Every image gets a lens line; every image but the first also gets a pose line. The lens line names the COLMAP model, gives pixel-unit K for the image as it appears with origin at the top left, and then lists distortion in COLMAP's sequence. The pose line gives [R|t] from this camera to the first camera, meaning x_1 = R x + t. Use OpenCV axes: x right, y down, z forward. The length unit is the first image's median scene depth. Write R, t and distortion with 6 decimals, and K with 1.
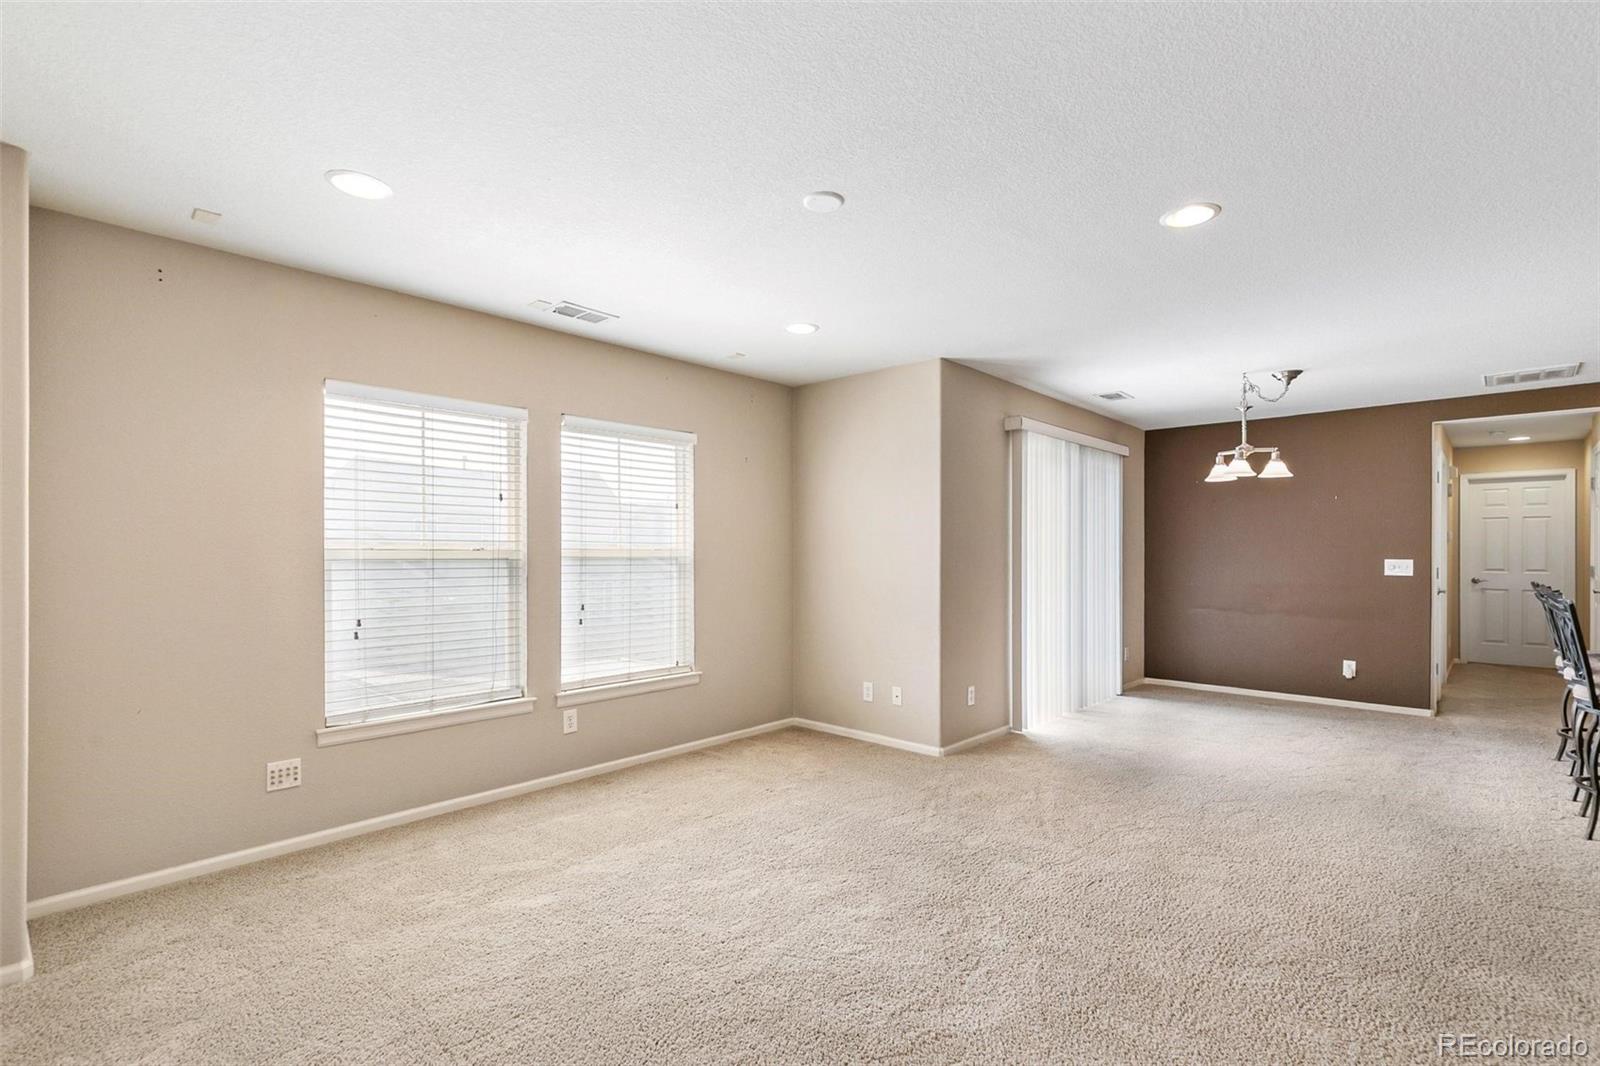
lens RADIAL K [[741.4, 0, 805.5], [0, 741.4, 548.7], [0, 0, 1]] dist [0.008868, -0.000047]
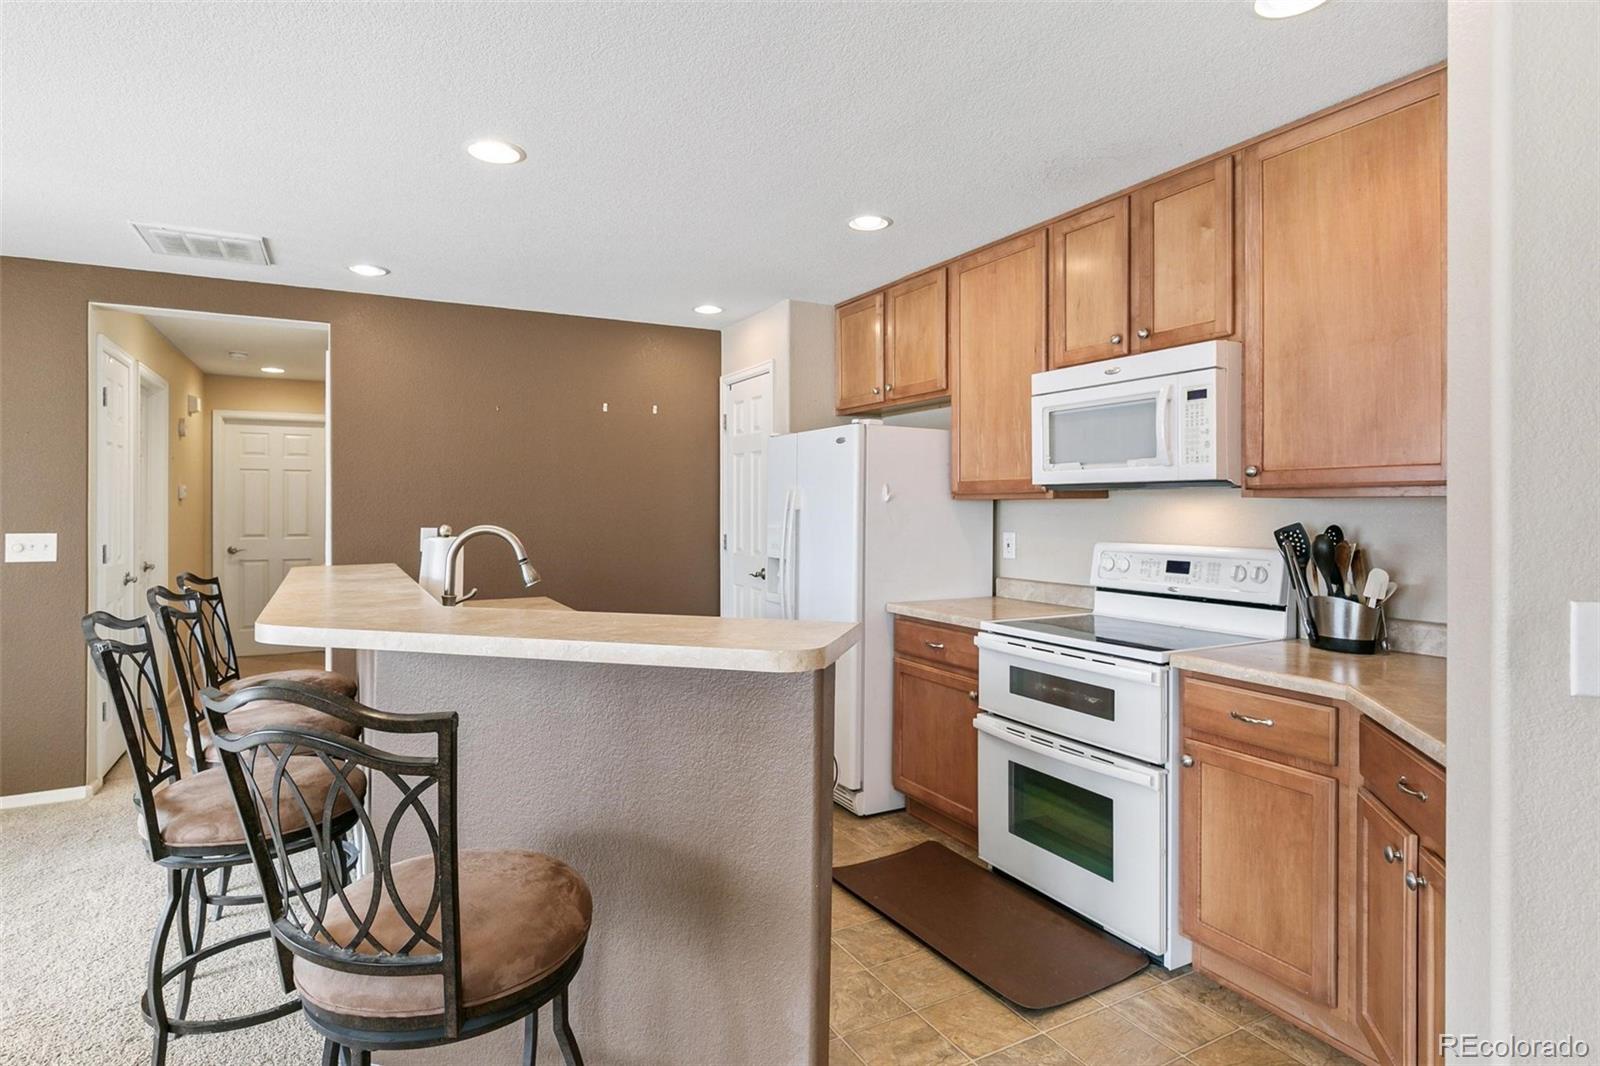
lens RADIAL K [[844.2, 0, 793.5], [0, 844.2, 506.8], [0, 0, 1]] dist [0.000074, -0.000108]
pose [[0.328718, -0.003175, 0.944423, 0.436999], [-0.001713, 0.999991, 0.003958, -0.010723], [-0.944427, -0.002919, 0.328709, 0.277983]]
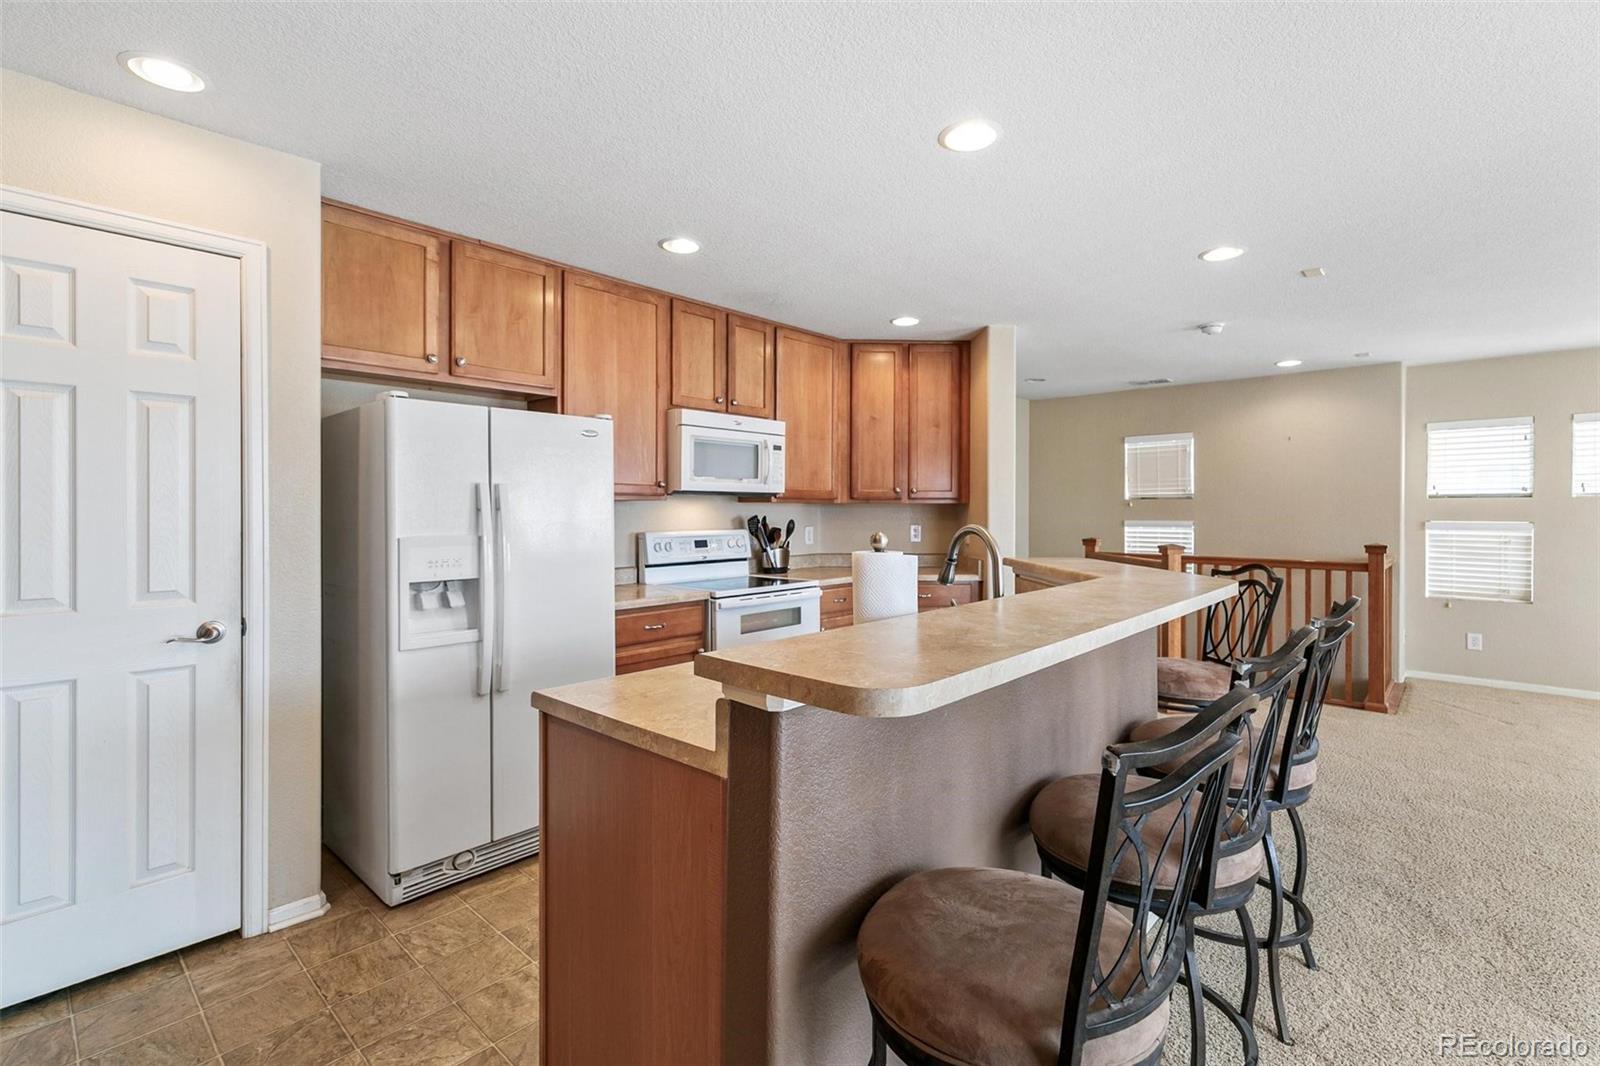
lens RADIAL K [[742.3, 0, 812.9], [0, 742.3, 515.9], [0, 0, 1]] dist [0.004285, 0.000160]
pose [[-0.999939, -0.003781, -0.010360, 0.960314], [-0.003837, 0.999978, 0.005406, -0.003591], [0.010339, 0.005446, -0.999932, 1.057162]]
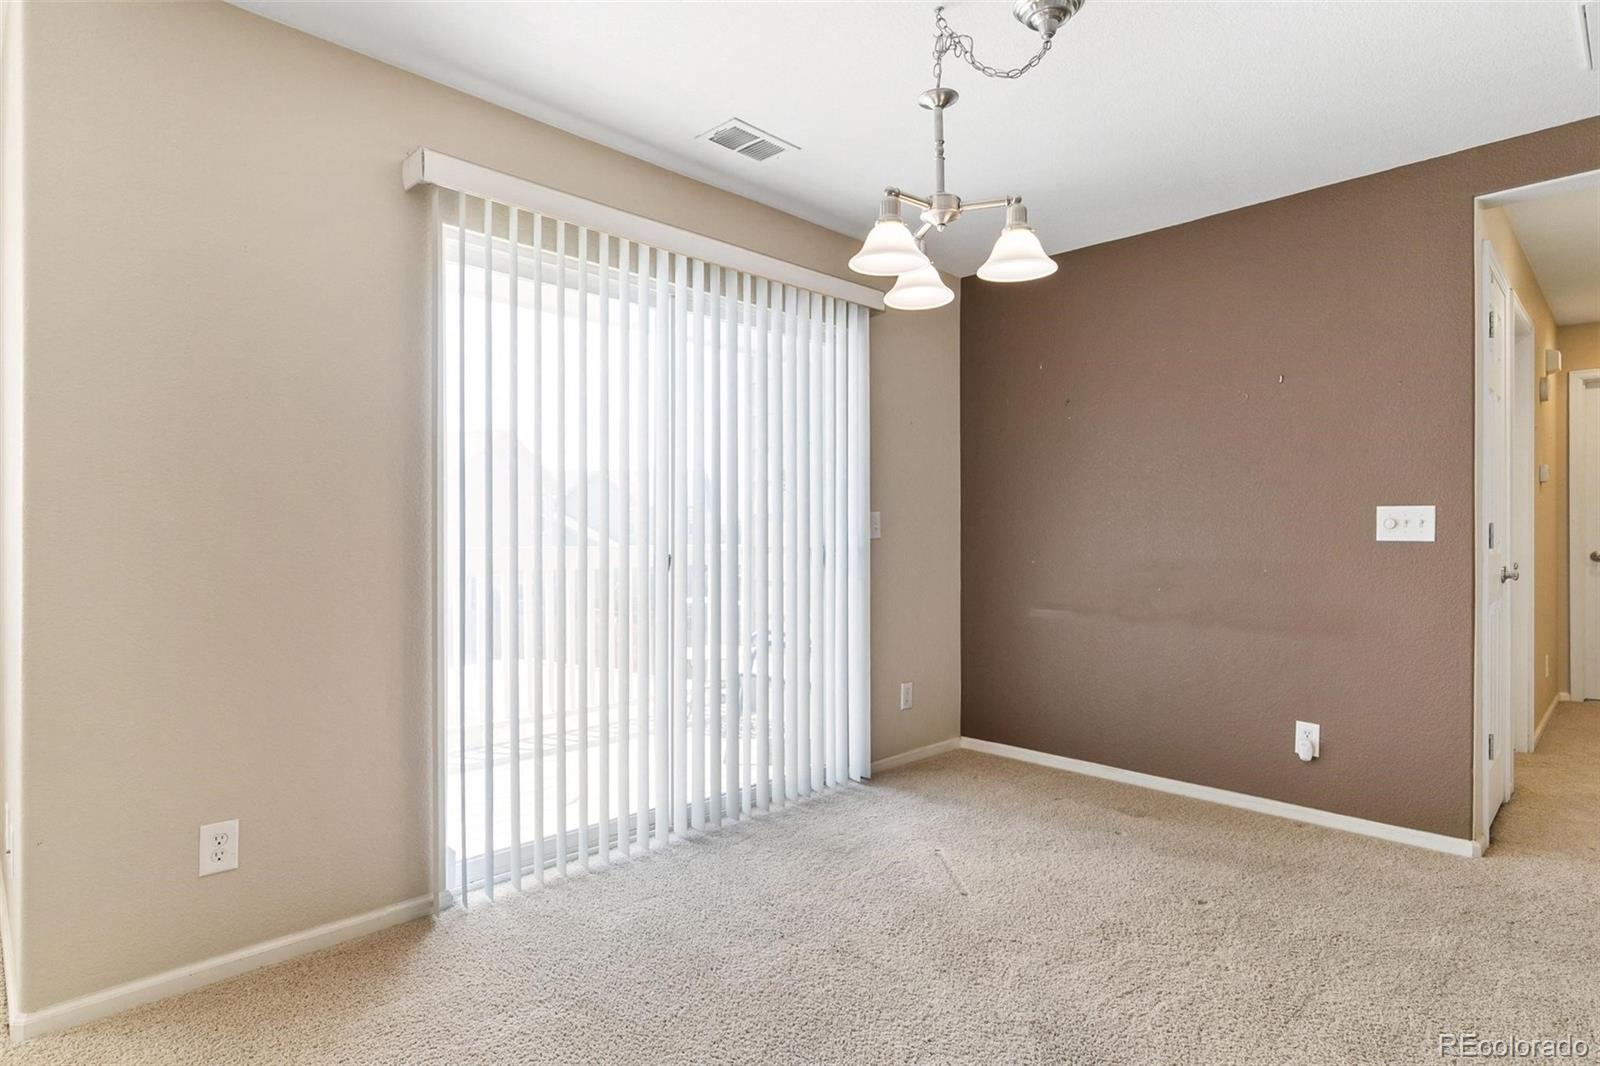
lens RADIAL K [[843.8, 0, 804.1], [0, 843.8, 526.2], [0, 0, 1]] dist [0.000301, -0.000463]
pose [[0.999235, -0.002538, -0.039021, 0.514463], [0.002498, 0.999996, -0.001078, 0.030442], [0.039024, 0.000979, 0.999238, 0.538421]]
